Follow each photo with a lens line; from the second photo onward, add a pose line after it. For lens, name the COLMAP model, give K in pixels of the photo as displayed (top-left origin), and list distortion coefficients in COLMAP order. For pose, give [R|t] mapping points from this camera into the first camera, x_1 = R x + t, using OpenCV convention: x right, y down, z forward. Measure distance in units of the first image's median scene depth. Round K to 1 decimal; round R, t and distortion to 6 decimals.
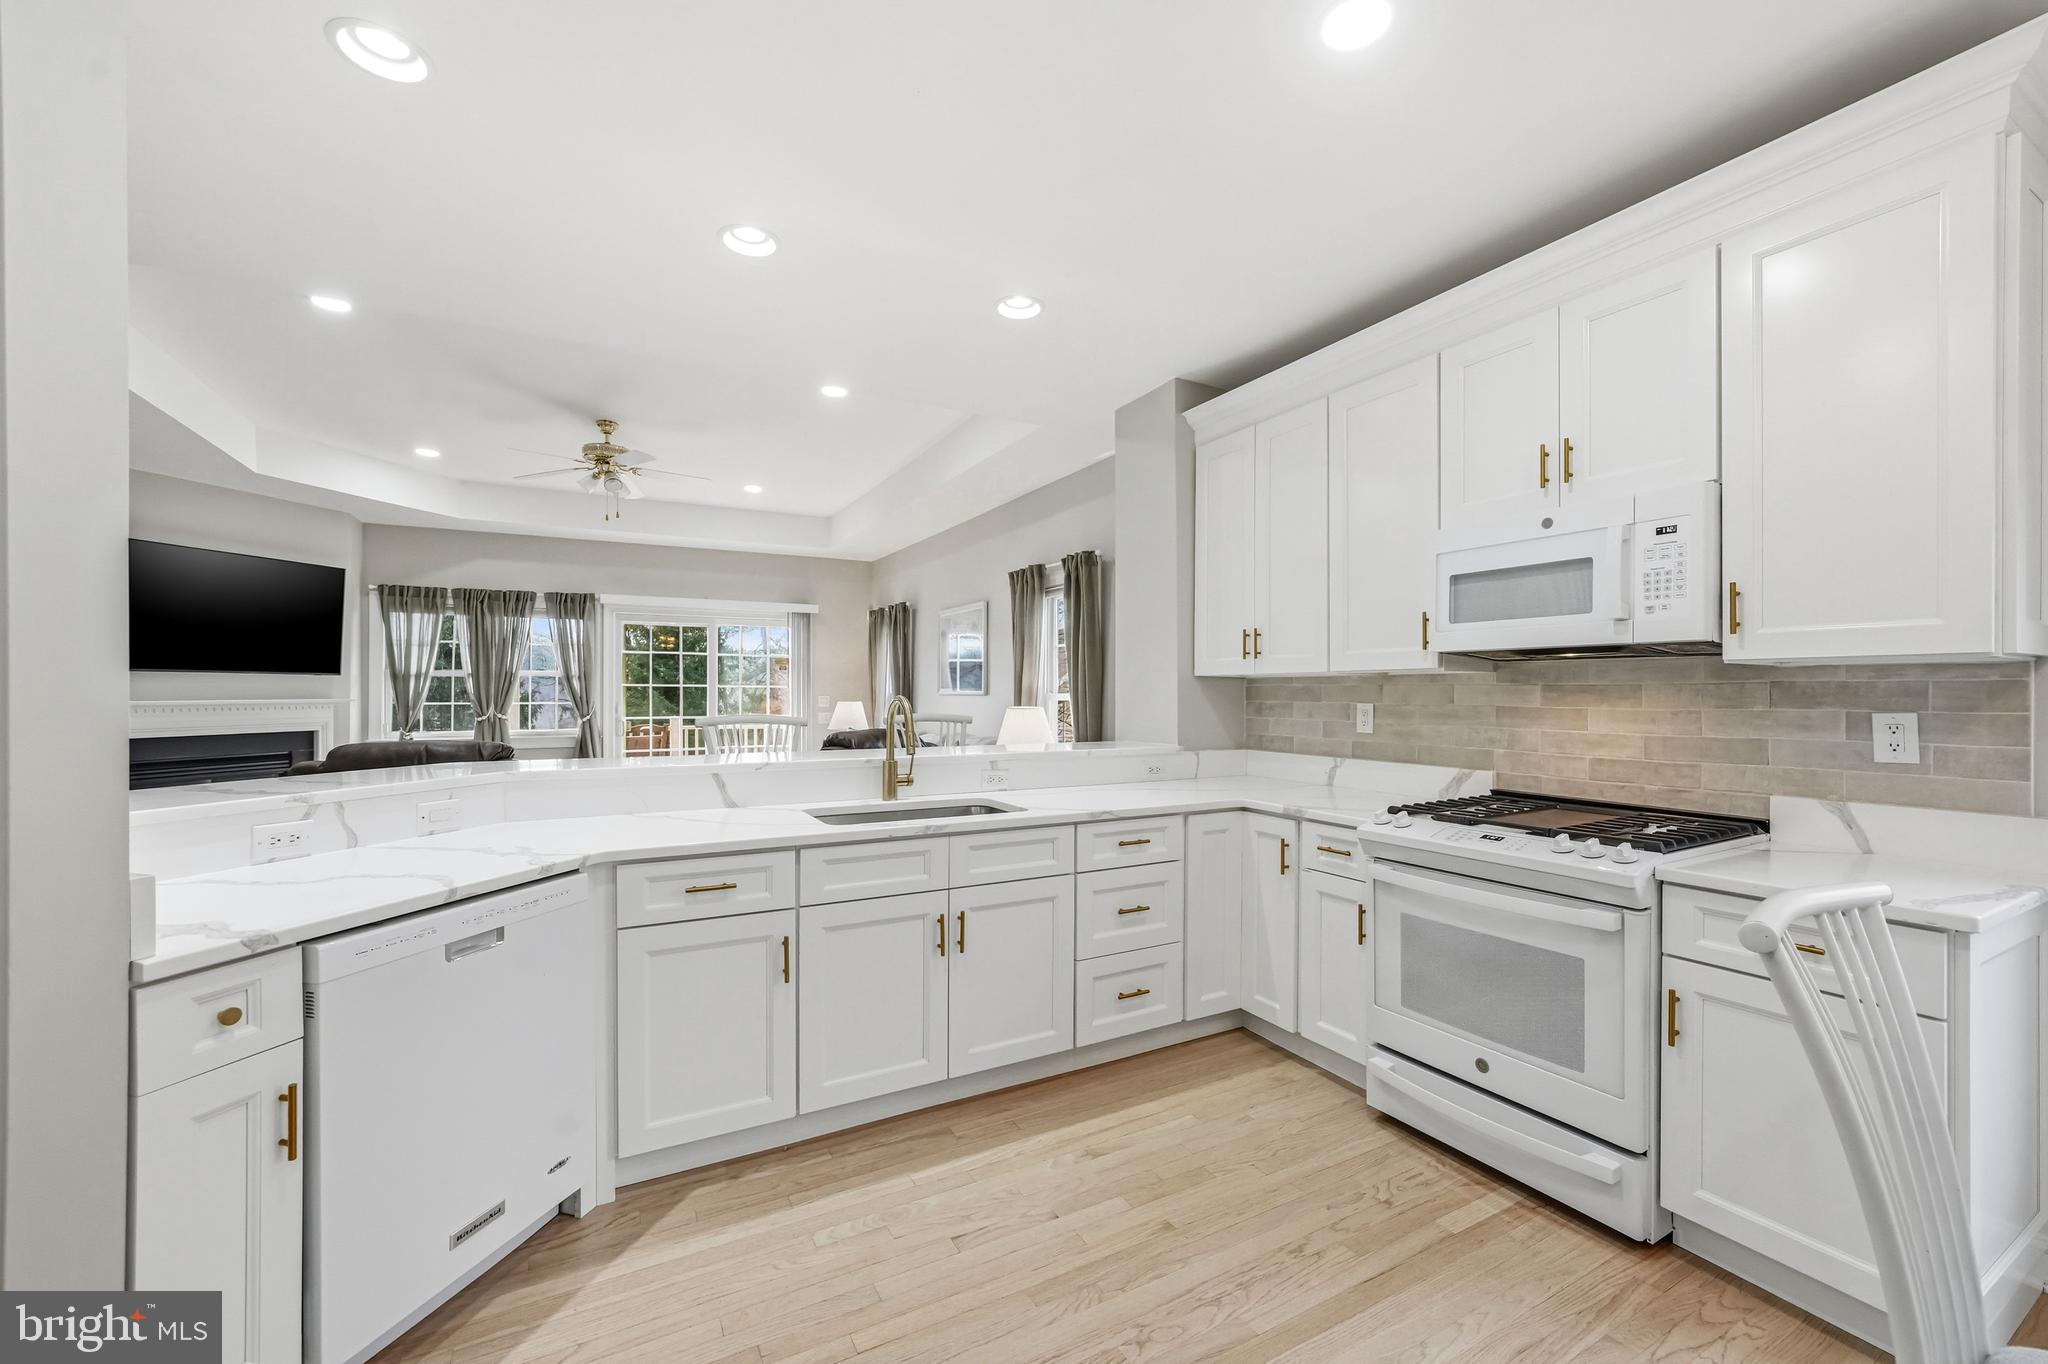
lens RADIAL K [[805.6, 0, 1057.6], [0, 805.6, 689.1], [0, 0, 1]] dist [-0.004022, 0.001044]
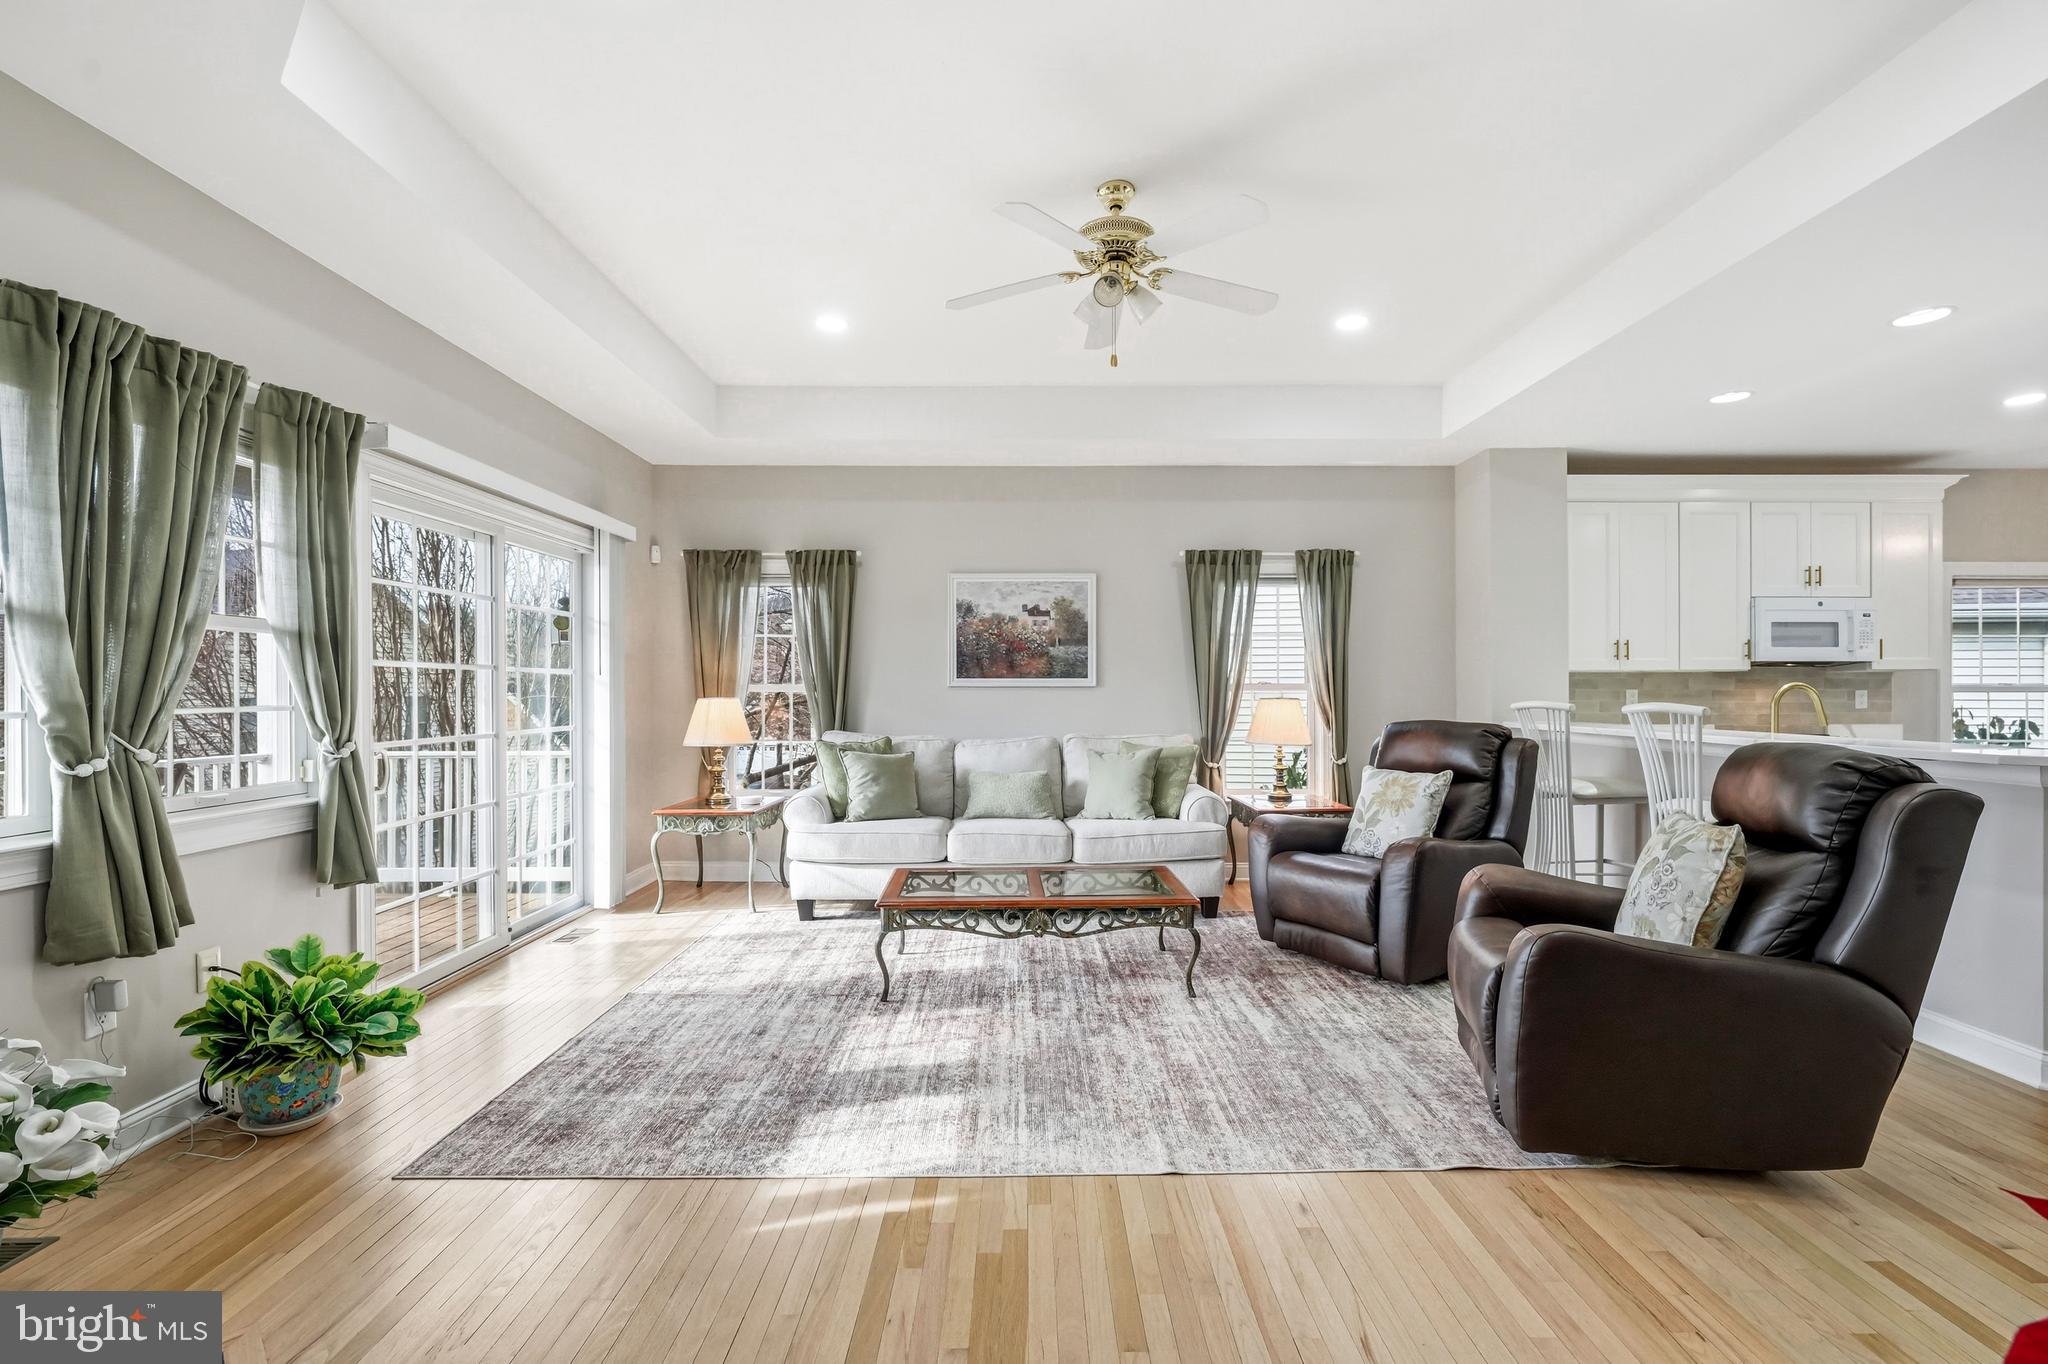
lens RADIAL K [[805.6, 0, 1029.4], [0, 805.6, 675.7], [0, 0, 1]] dist [-0.004022, 0.001044]
pose [[0.512485, 0.004443, 0.858685, -2.075251], [-0.003951, 0.999988, -0.002815, -0.000317], [-0.858687, -0.001950, 0.512496, 1.540597]]
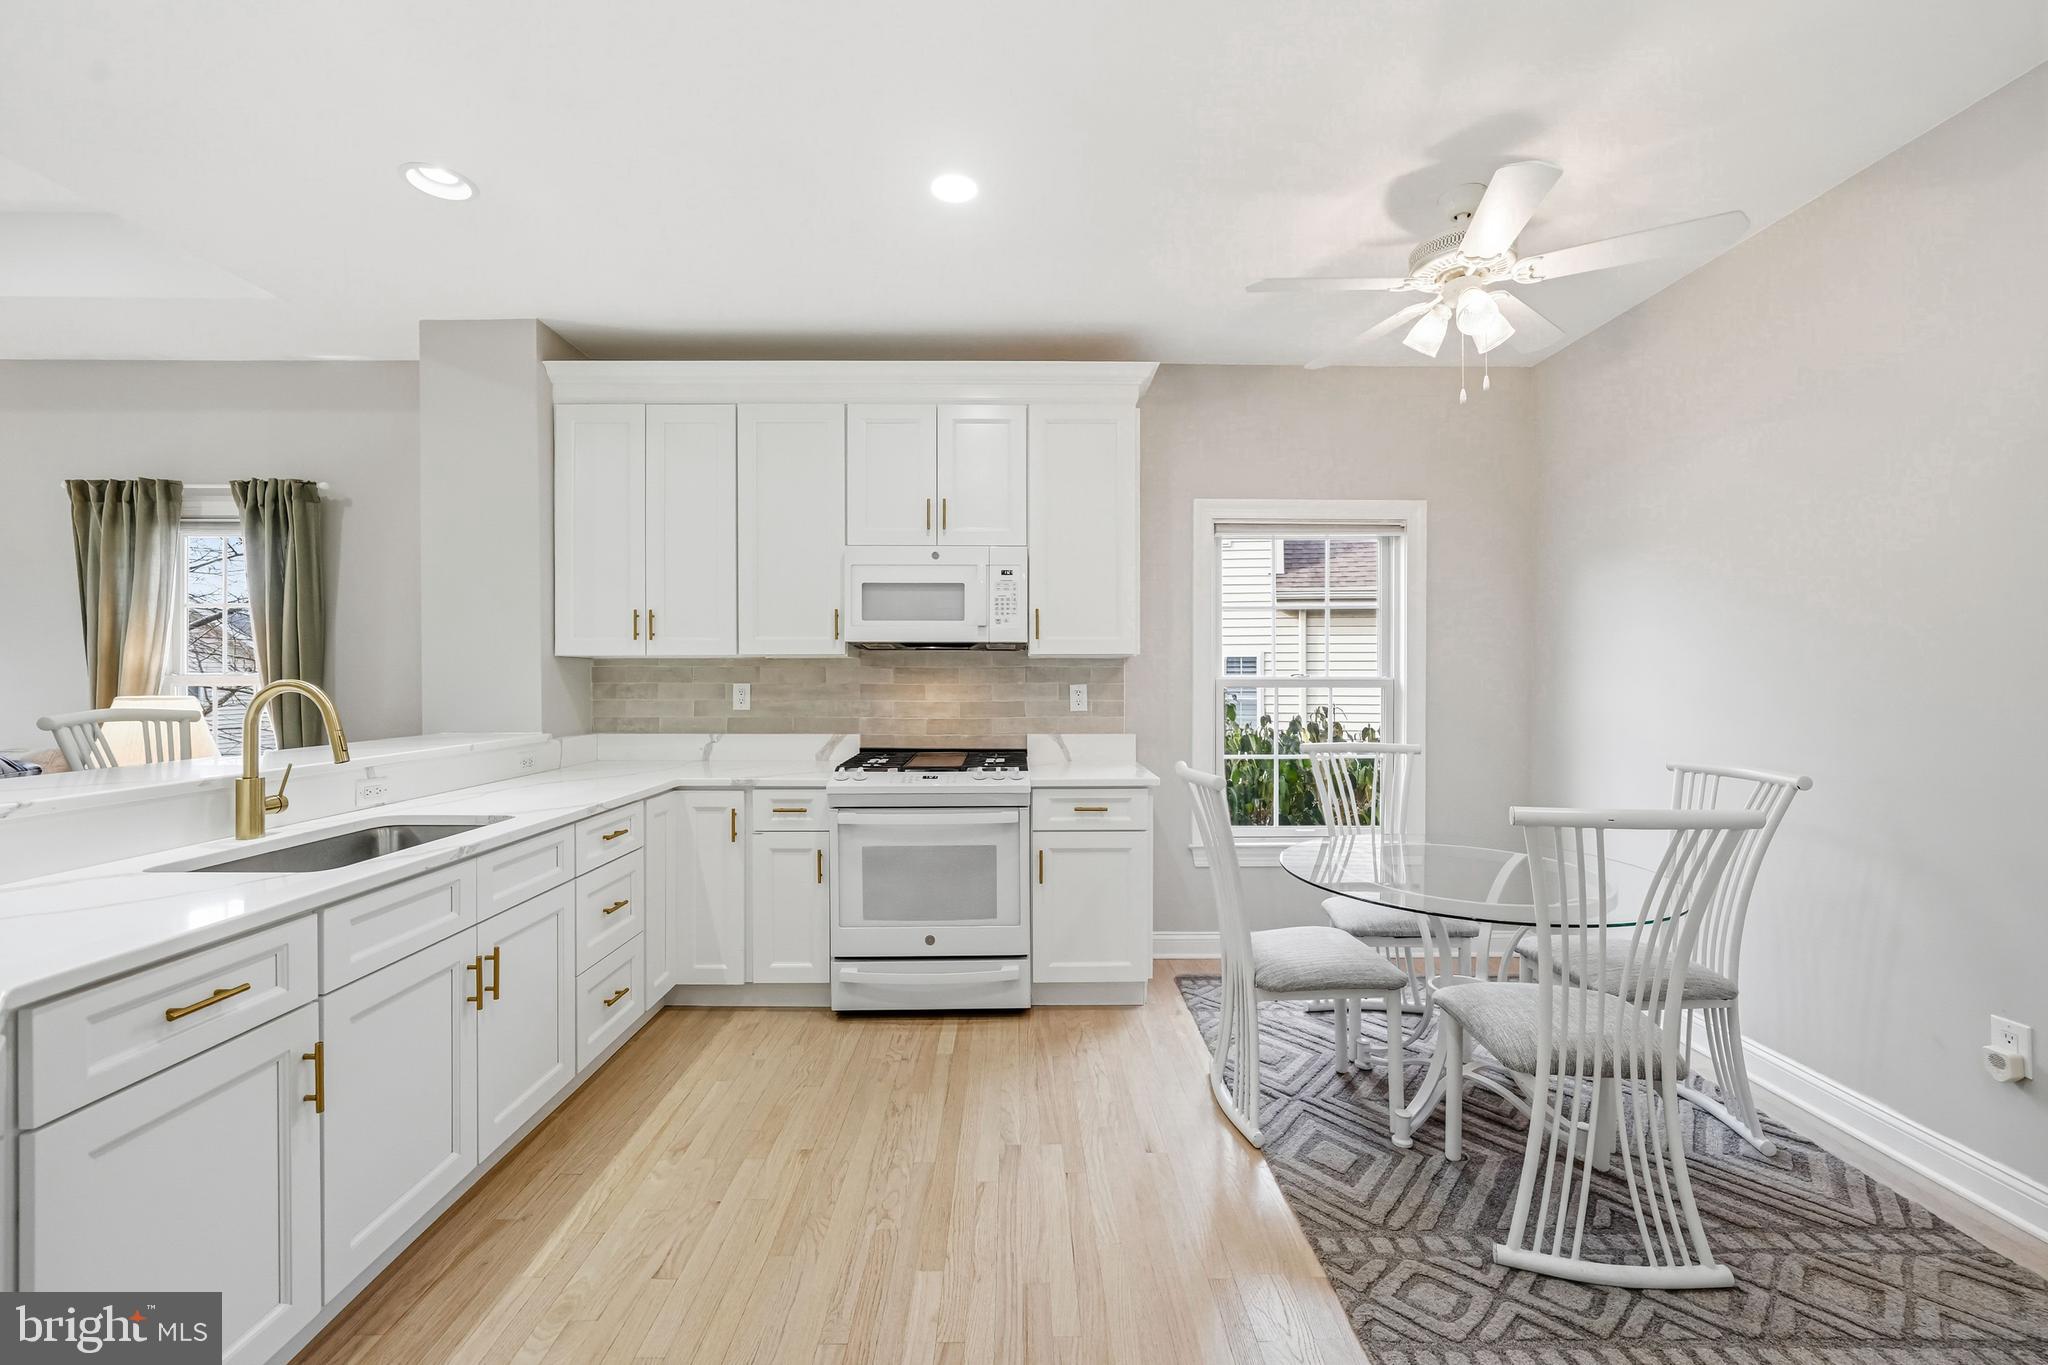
lens RADIAL K [[805.6, 0, 1012.1], [0, 805.6, 671.2], [0, 0, 1]] dist [-0.004022, 0.001044]
pose [[0.503868, 0.001678, 0.863779, -0.504747], [-0.002884, 0.999996, -0.000260, -0.000179], [-0.863776, -0.002360, 0.503871, 0.141745]]
